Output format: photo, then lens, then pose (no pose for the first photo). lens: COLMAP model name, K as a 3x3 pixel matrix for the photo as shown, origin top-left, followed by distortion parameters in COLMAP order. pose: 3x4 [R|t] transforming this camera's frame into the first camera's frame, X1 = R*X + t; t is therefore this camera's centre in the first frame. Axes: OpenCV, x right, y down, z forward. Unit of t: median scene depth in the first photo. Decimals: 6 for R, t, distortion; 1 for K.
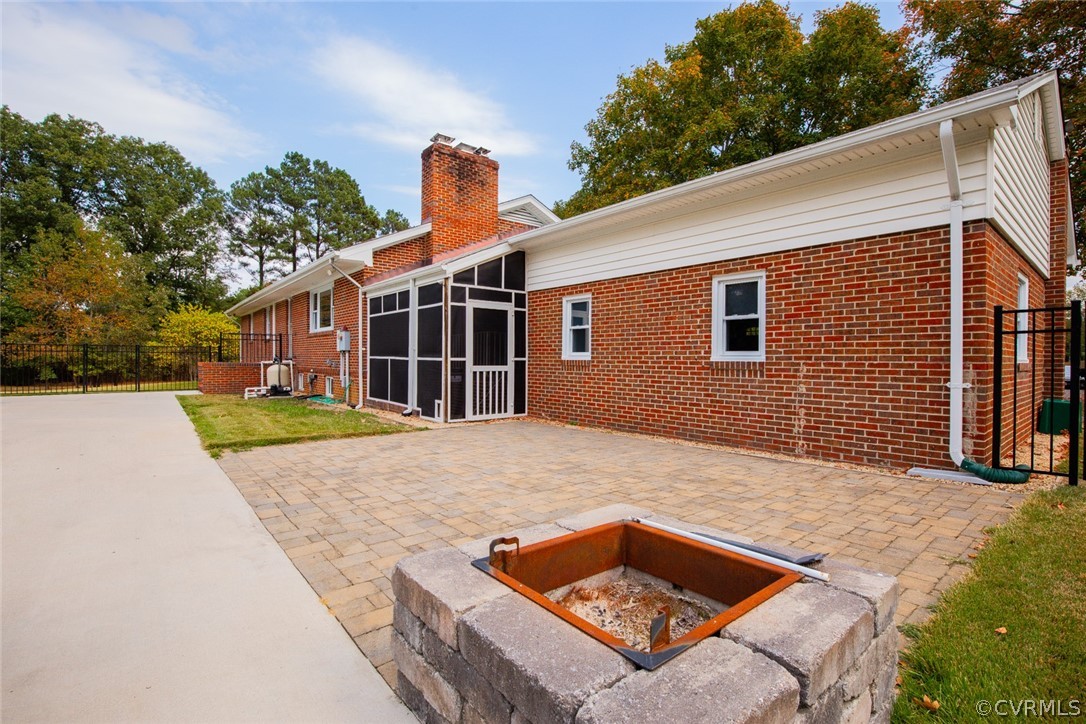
lens RADIAL K [[495.2, 0, 545.4], [0, 495.2, 362.2], [0, 0, 1]] dist [-0.037524, 0.007410]
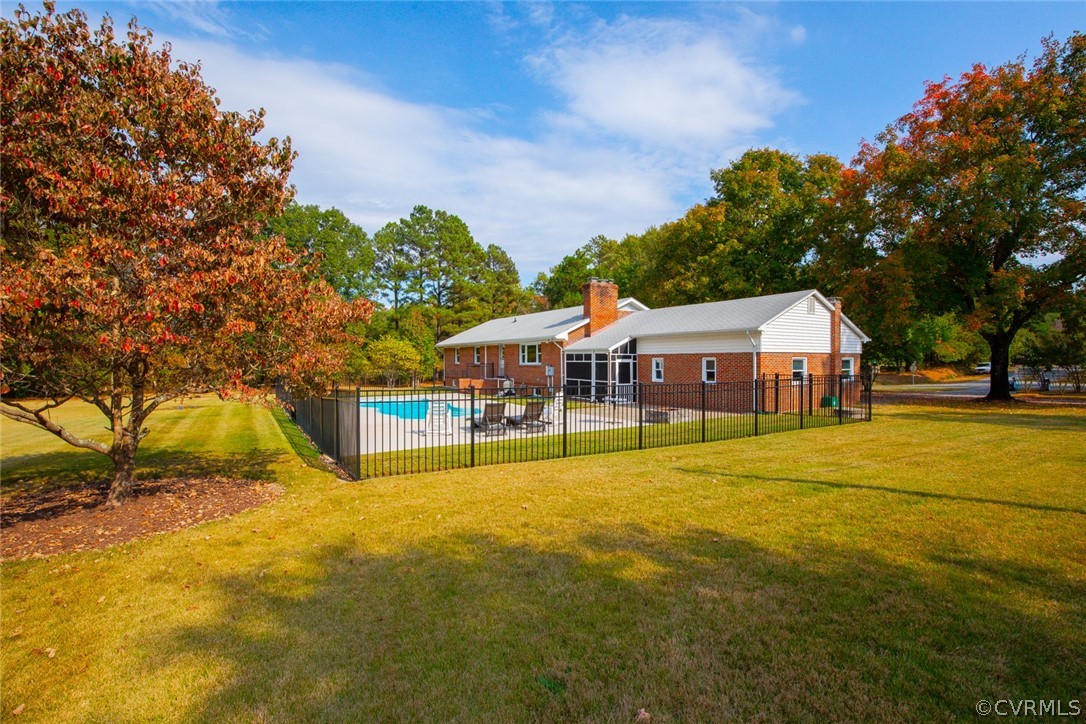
lens RADIAL K [[495.2, 0, 545.4], [0, 495.2, 362.2], [0, 0, 1]] dist [-0.037524, 0.007410]
pose [[0.990627, -0.008117, -0.136353, -0.126358], [0.007428, 0.999957, -0.005565, -0.071985], [0.136392, 0.004500, 0.990645, -1.262355]]
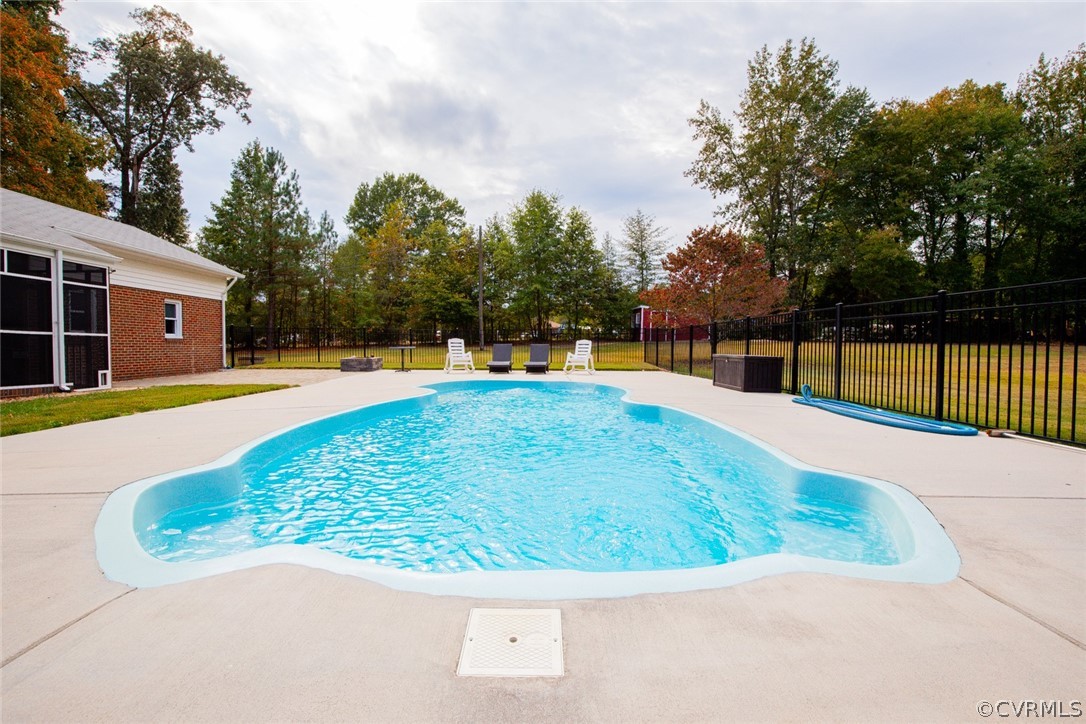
lens RADIAL K [[495.2, 0, 545.4], [0, 495.2, 362.2], [0, 0, 1]] dist [-0.037524, 0.007410]
pose [[-0.788124, -0.027914, 0.614883, -1.241023], [-0.002641, 0.999115, 0.041972, 0.005398], [-0.615511, 0.031455, -0.787500, 0.902077]]
